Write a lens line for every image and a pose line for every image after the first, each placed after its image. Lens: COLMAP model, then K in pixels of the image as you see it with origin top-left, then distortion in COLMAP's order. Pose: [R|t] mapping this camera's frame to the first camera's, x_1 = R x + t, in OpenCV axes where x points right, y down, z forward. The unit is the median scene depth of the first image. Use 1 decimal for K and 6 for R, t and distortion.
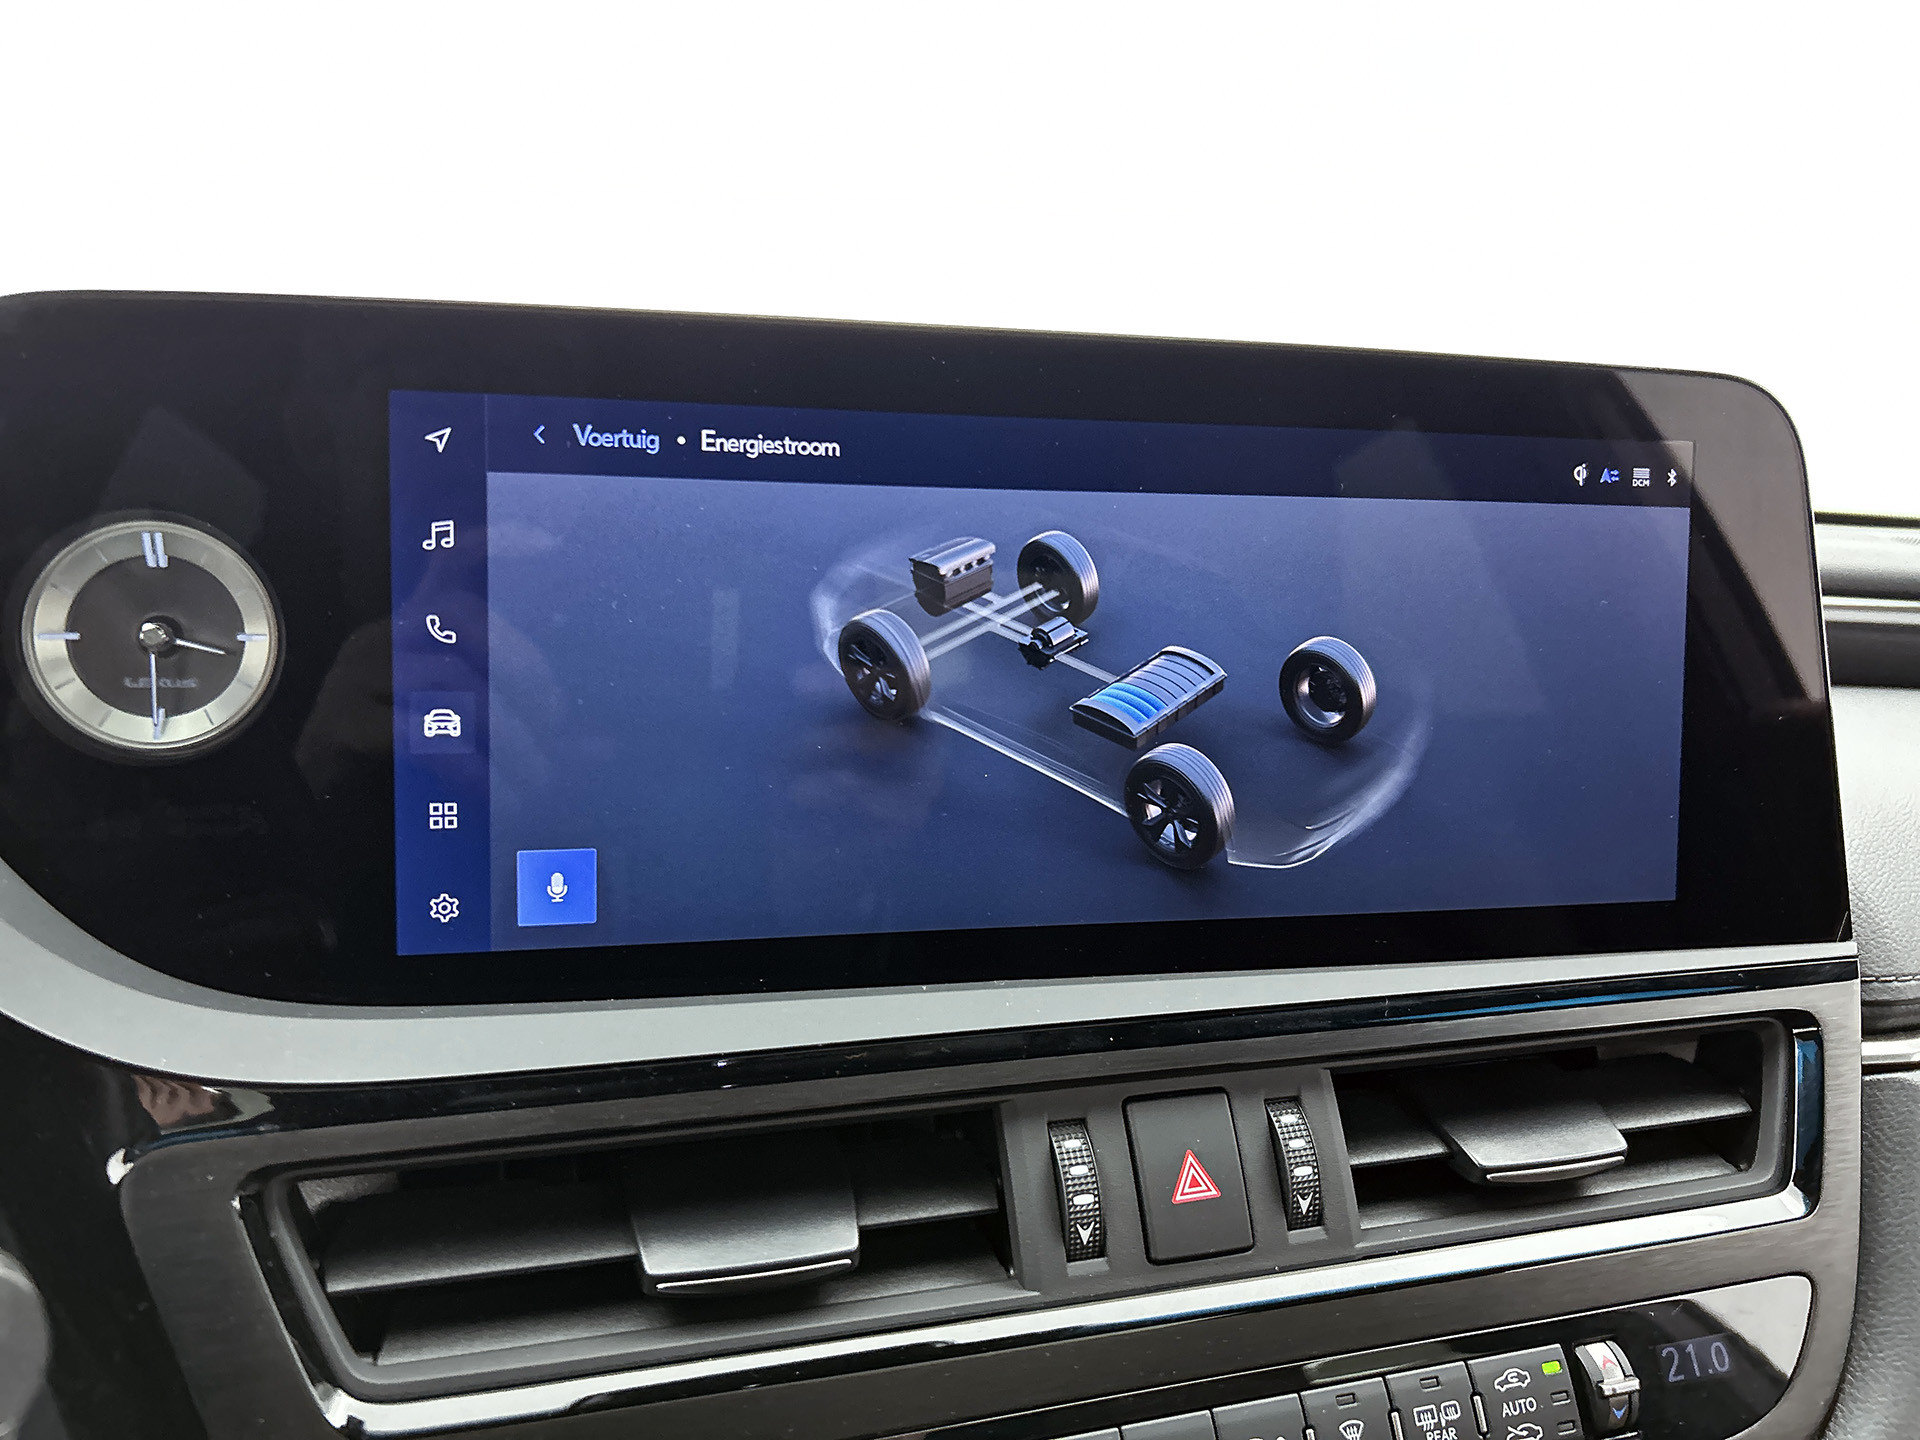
lens RADIAL K [[1435.7, 0, 960.0], [0, 1435.7, 720.0], [0, 0, 1]] dist [0.004903, -0.004890]
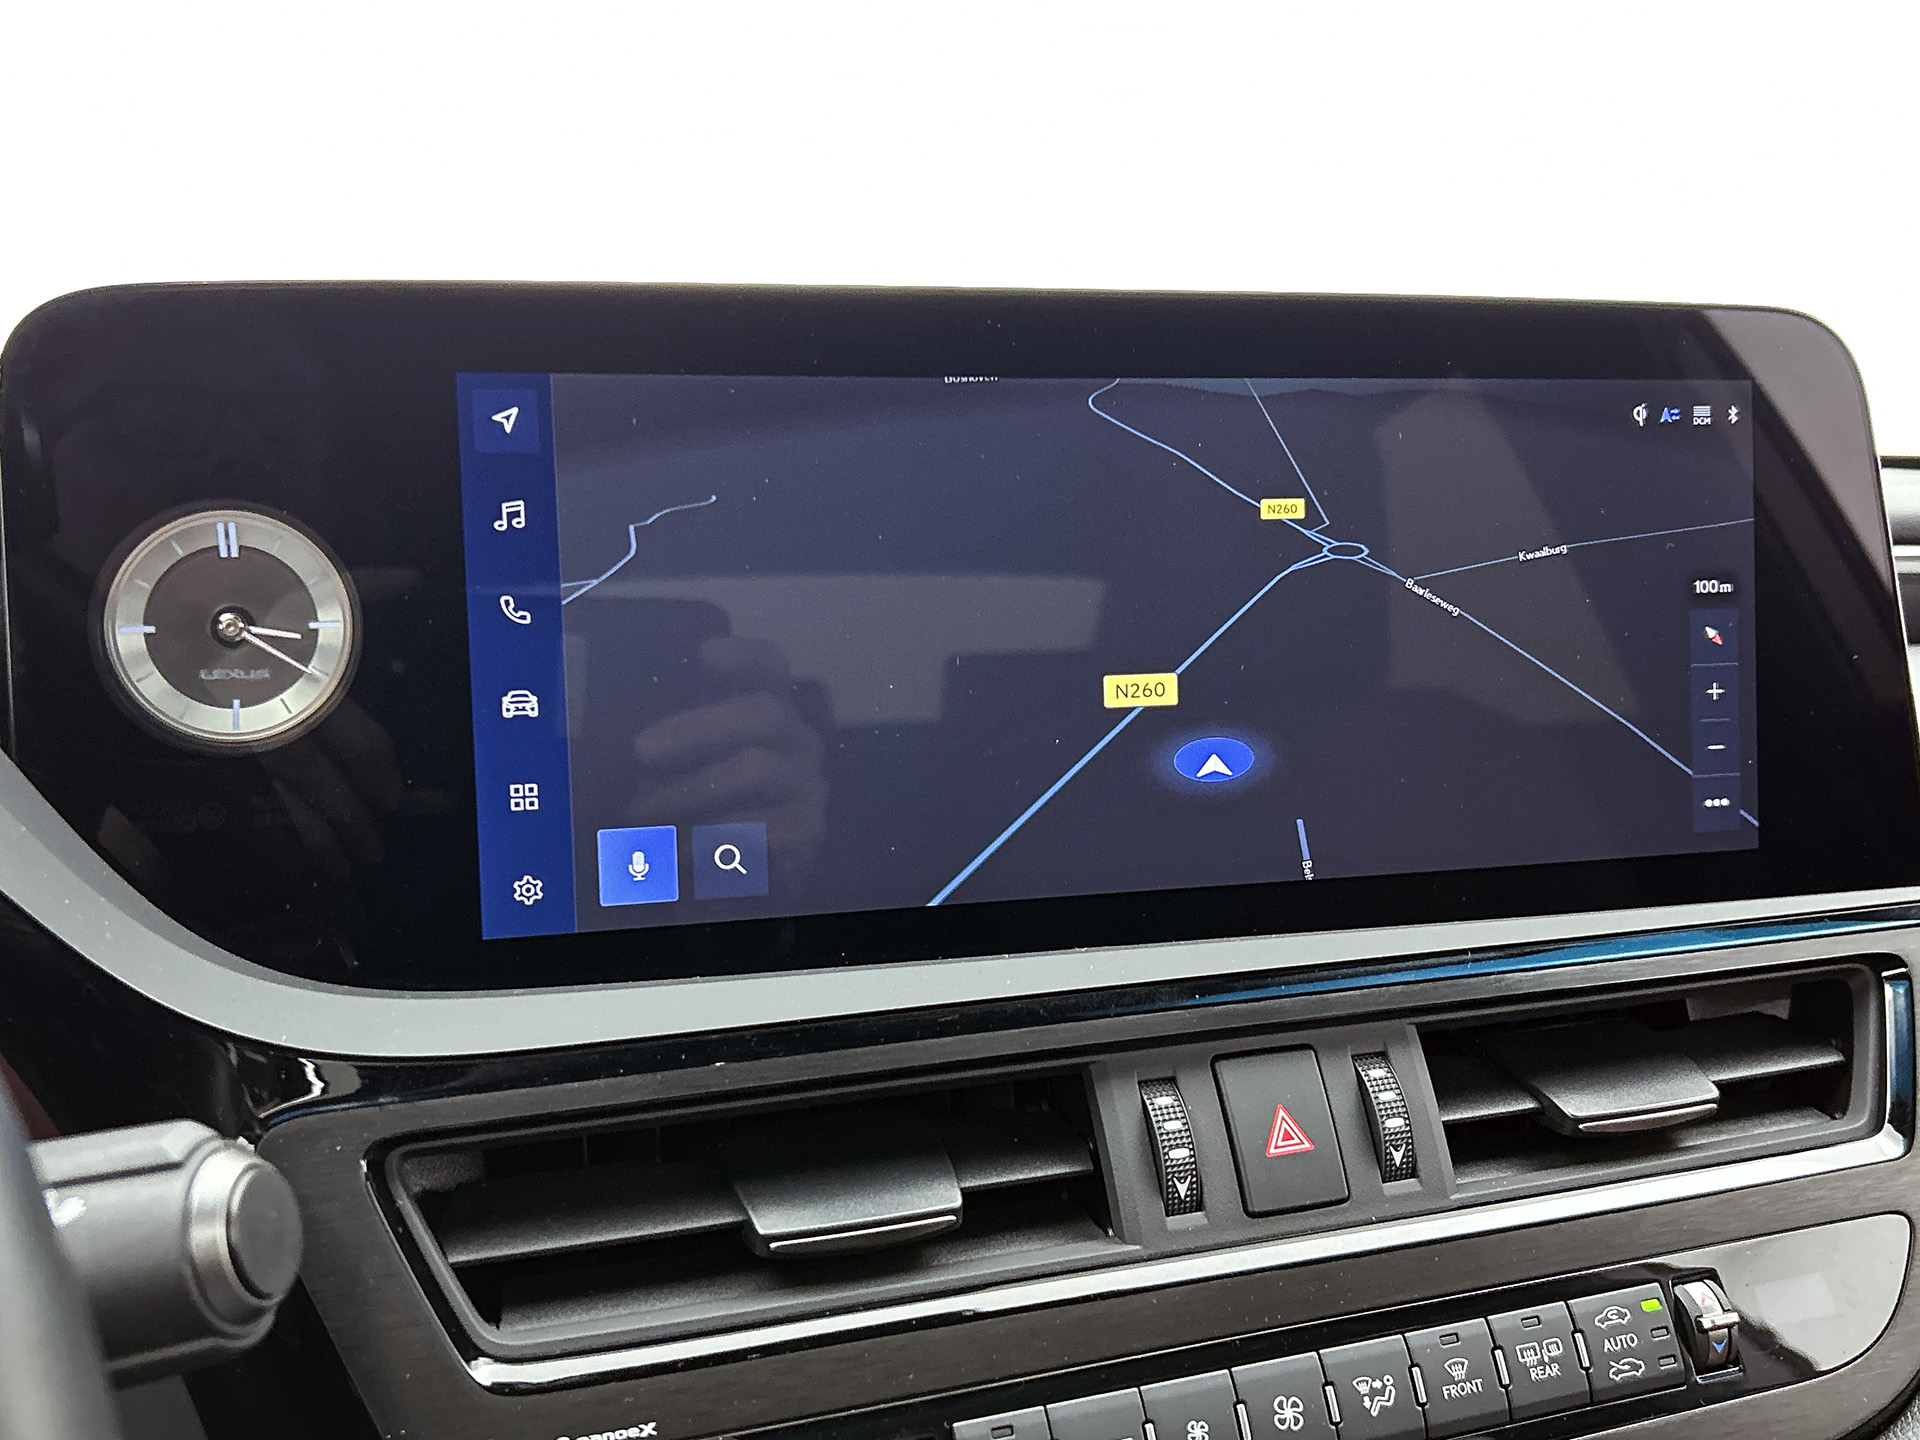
lens RADIAL K [[1850.9, 0, 969.9], [0, 1850.9, 745.0], [0, 0, 1]] dist [0.098888, -0.244870]
pose [[0.998327, -0.042930, 0.038743, -0.097252], [0.043475, 0.998966, -0.013328, 0.059745], [-0.038131, 0.014990, 0.999160, -0.293787]]
